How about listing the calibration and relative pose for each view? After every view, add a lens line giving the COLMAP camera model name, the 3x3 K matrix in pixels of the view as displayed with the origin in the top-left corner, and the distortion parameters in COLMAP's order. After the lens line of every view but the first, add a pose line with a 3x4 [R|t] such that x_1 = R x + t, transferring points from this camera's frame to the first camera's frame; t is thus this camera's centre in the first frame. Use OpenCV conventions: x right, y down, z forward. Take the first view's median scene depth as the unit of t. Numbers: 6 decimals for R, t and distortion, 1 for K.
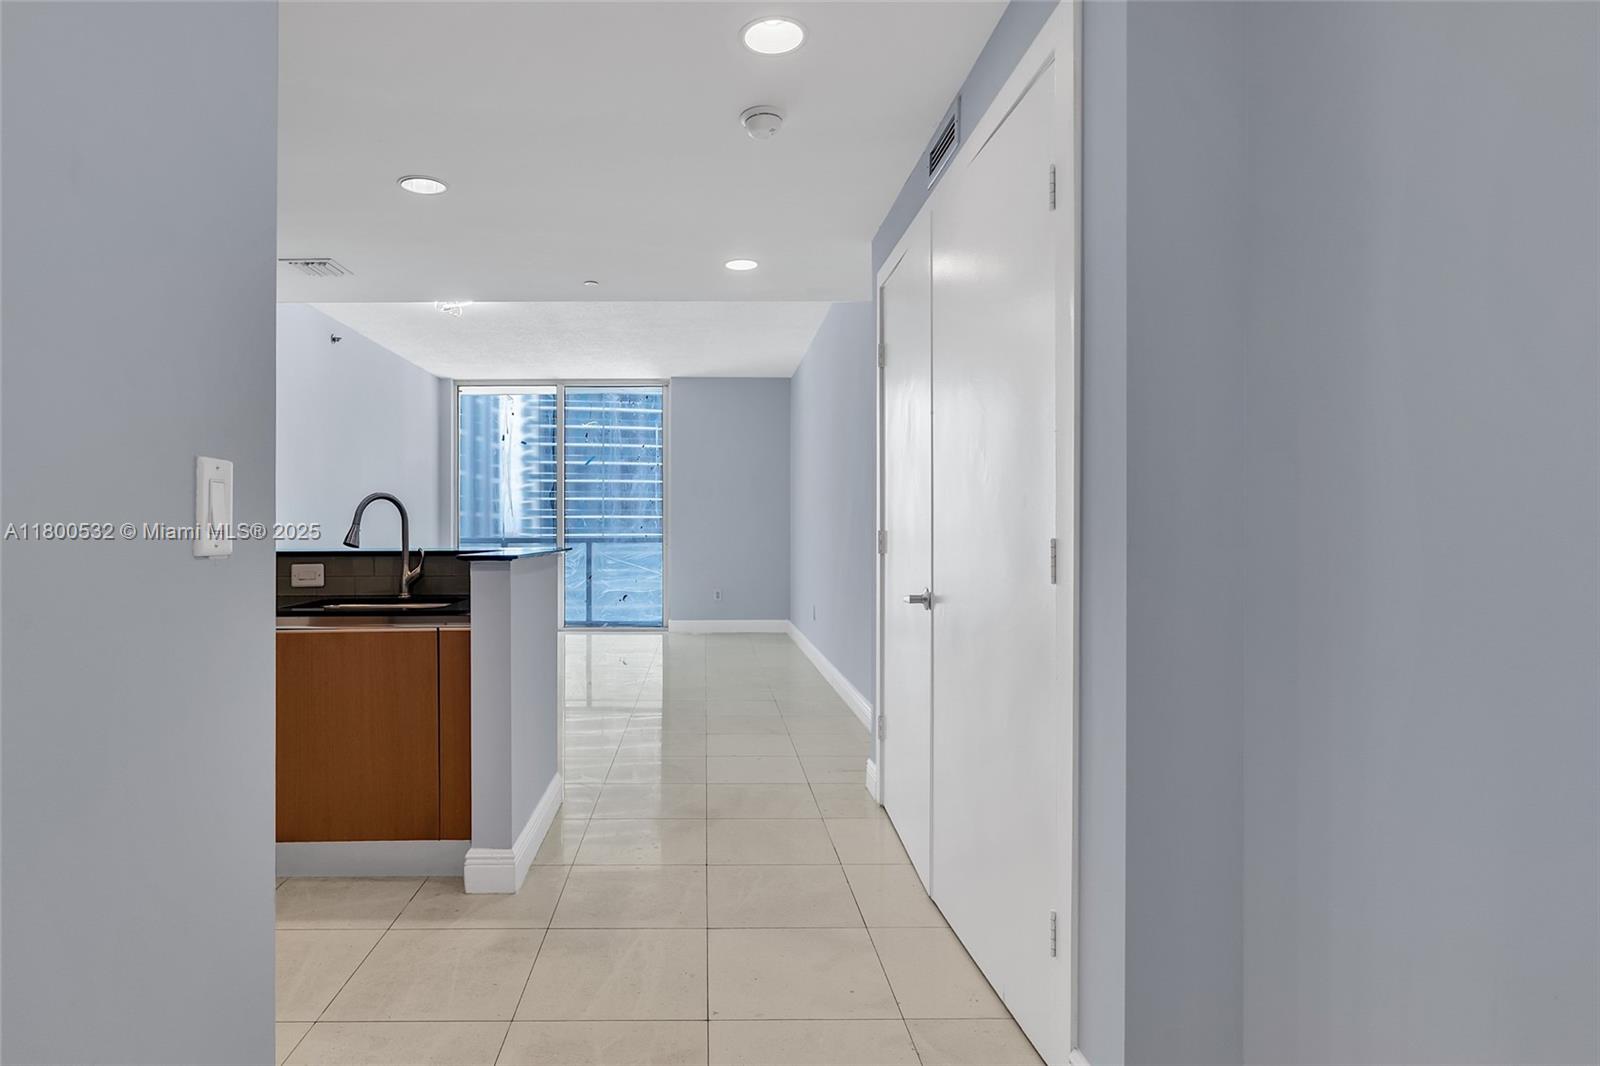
lens RADIAL K [[865.9, 0, 721.2], [0, 865.9, 520.5], [0, 0, 1]] dist [-0.000226, -0.000352]
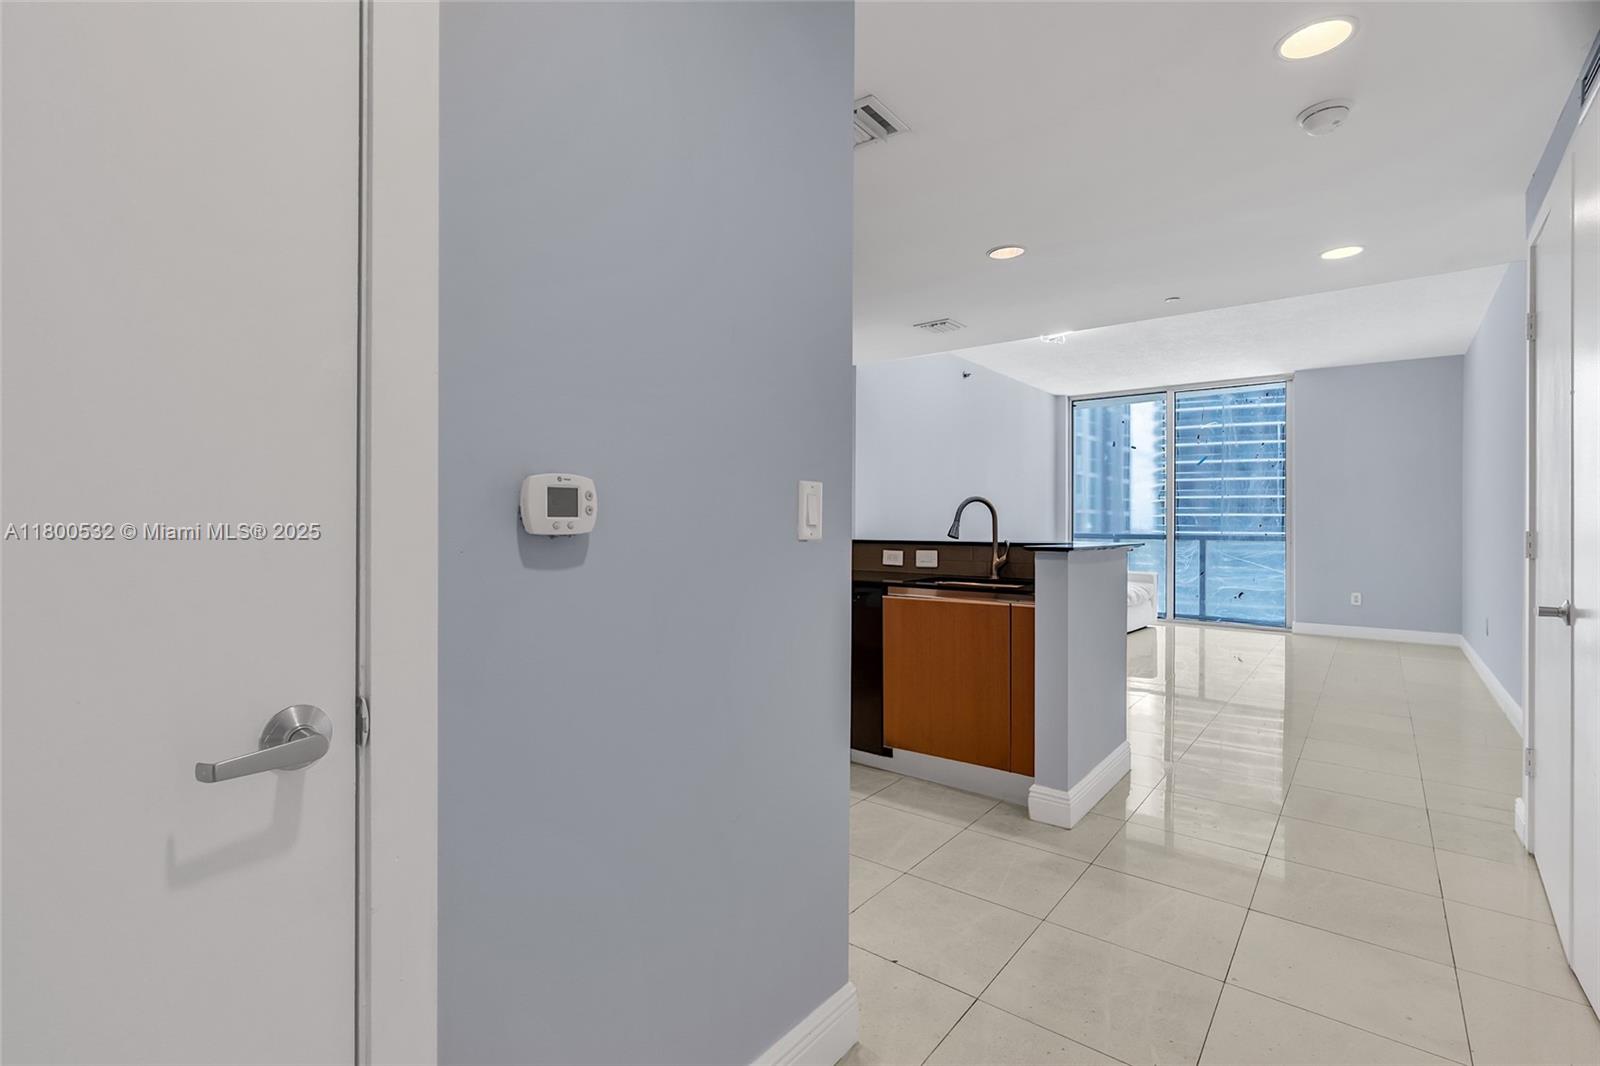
lens RADIAL K [[750.4, 0, 777.2], [0, 750.4, 509.3], [0, 0, 1]] dist [0.002862, 0.000577]
pose [[0.768374, -0.005655, -0.639976, 0.034325], [-0.001819, 0.999938, -0.011019, -0.000154], [0.639999, 0.009631, 0.768316, -0.017746]]
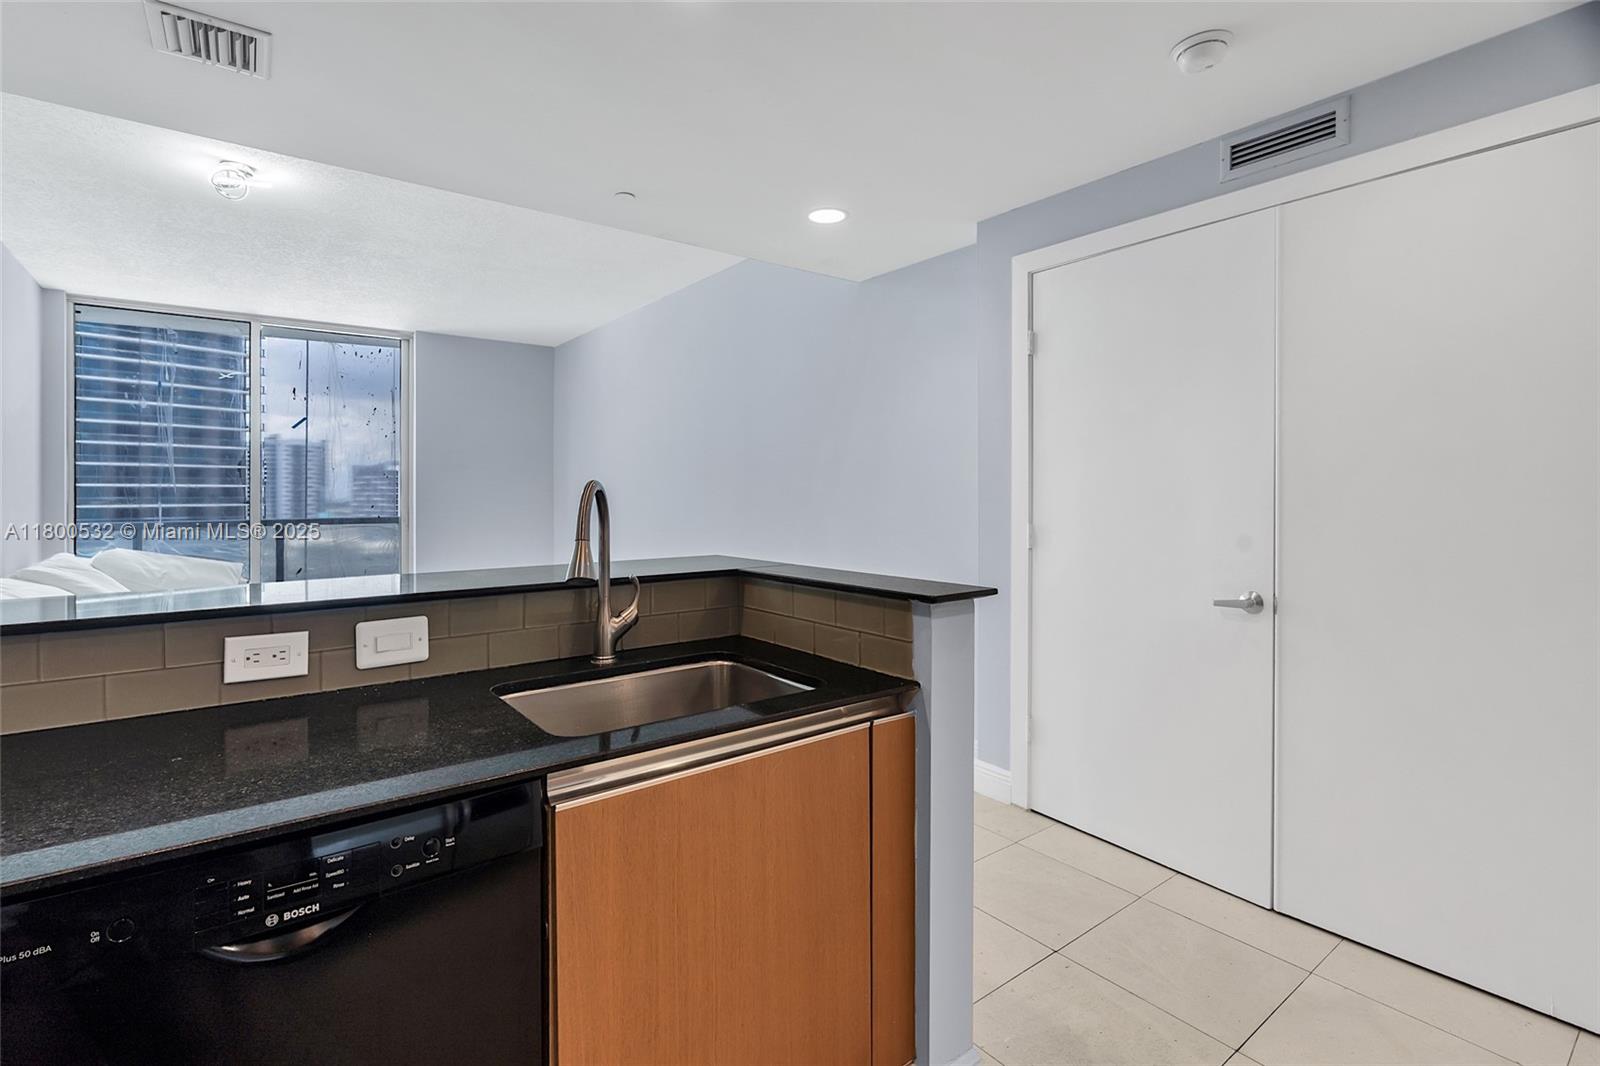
lens RADIAL K [[750.4, 0, 777.2], [0, 750.4, 509.3], [0, 0, 1]] dist [0.002862, 0.000577]
pose [[0.816255, -0.014318, 0.577514, -0.198505], [-0.001826, 0.999624, 0.027364, -0.009421], [-0.577688, -0.023390, 0.815922, 0.187894]]
